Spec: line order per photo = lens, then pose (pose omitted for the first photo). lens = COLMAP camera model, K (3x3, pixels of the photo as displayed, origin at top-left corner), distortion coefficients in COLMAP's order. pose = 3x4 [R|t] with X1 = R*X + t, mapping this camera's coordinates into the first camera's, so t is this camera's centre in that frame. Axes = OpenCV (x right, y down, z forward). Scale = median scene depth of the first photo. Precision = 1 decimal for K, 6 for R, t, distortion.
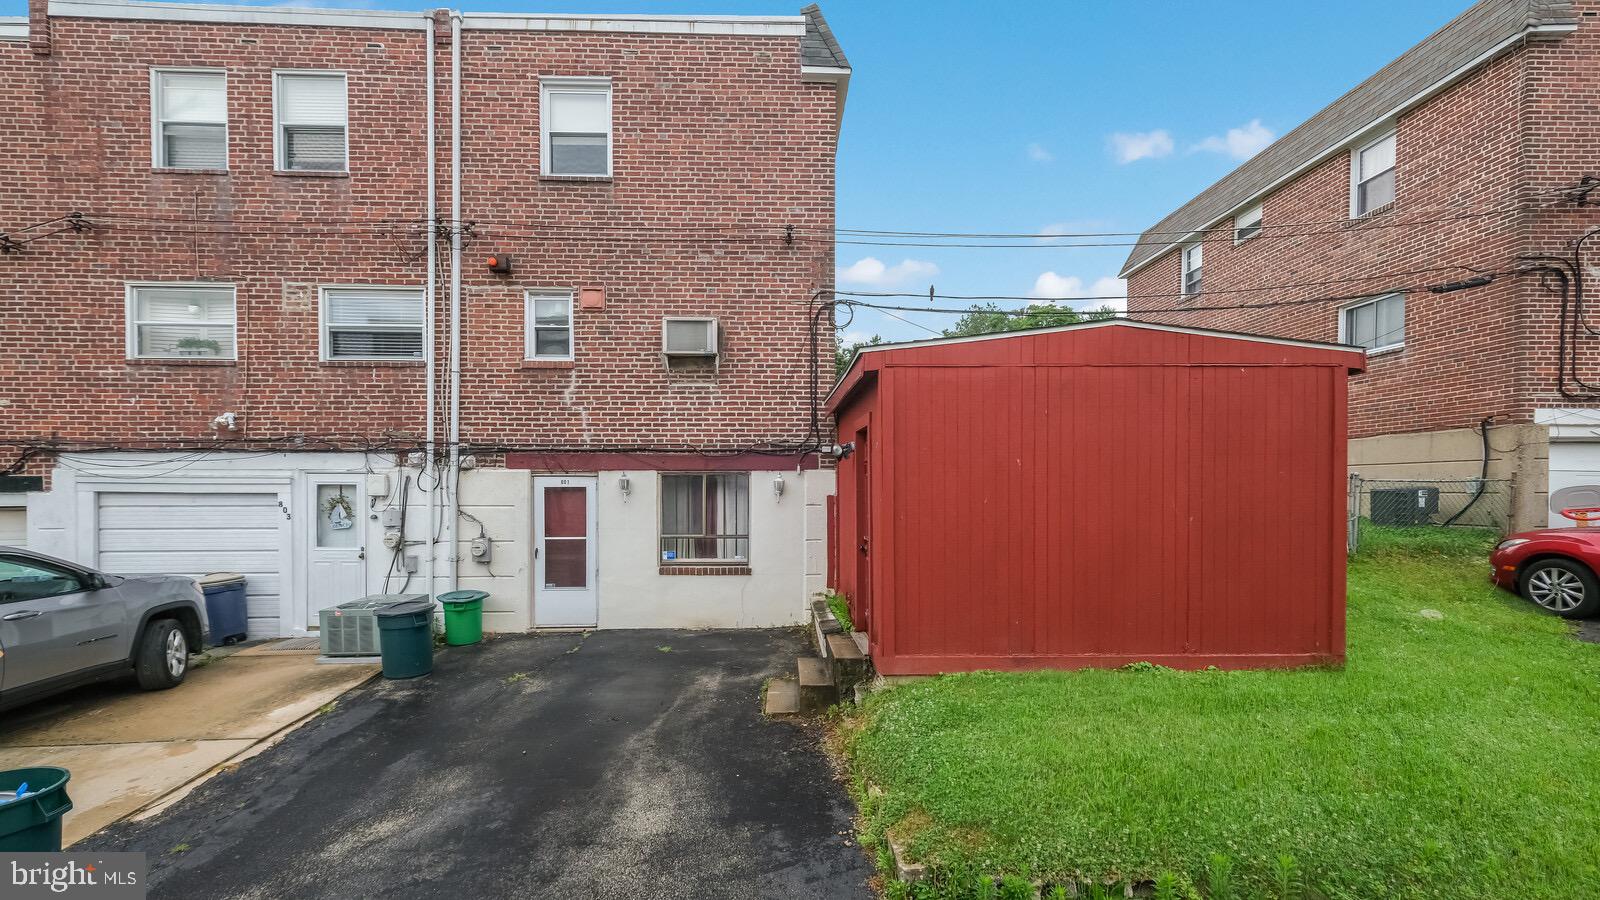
lens RADIAL K [[697.1, 0, 797.1], [0, 697.1, 475.4], [0, 0, 1]] dist [0.008452, -0.000088]
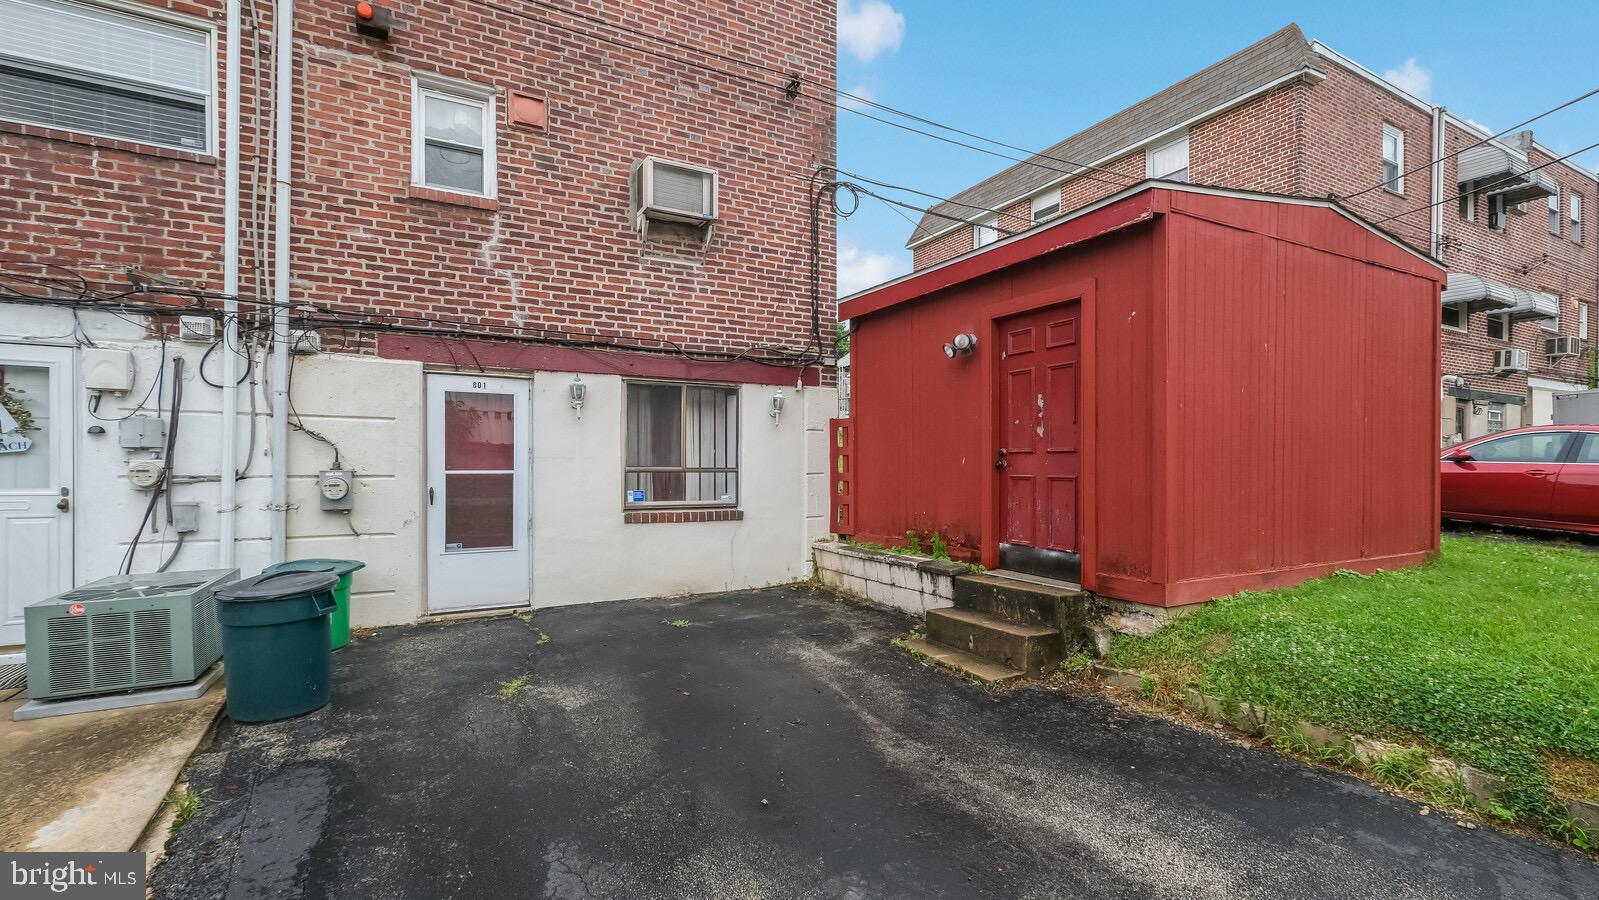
lens RADIAL K [[704.2, 0, 799.5], [0, 704.2, 450.0], [0, 0, 1]] dist [-0.000643, 0.001684]
pose [[0.898247, 0.009755, 0.439382, -0.353598], [-0.007821, 0.999950, -0.006213, 0.071451], [-0.439421, 0.002144, 0.898279, 0.284288]]
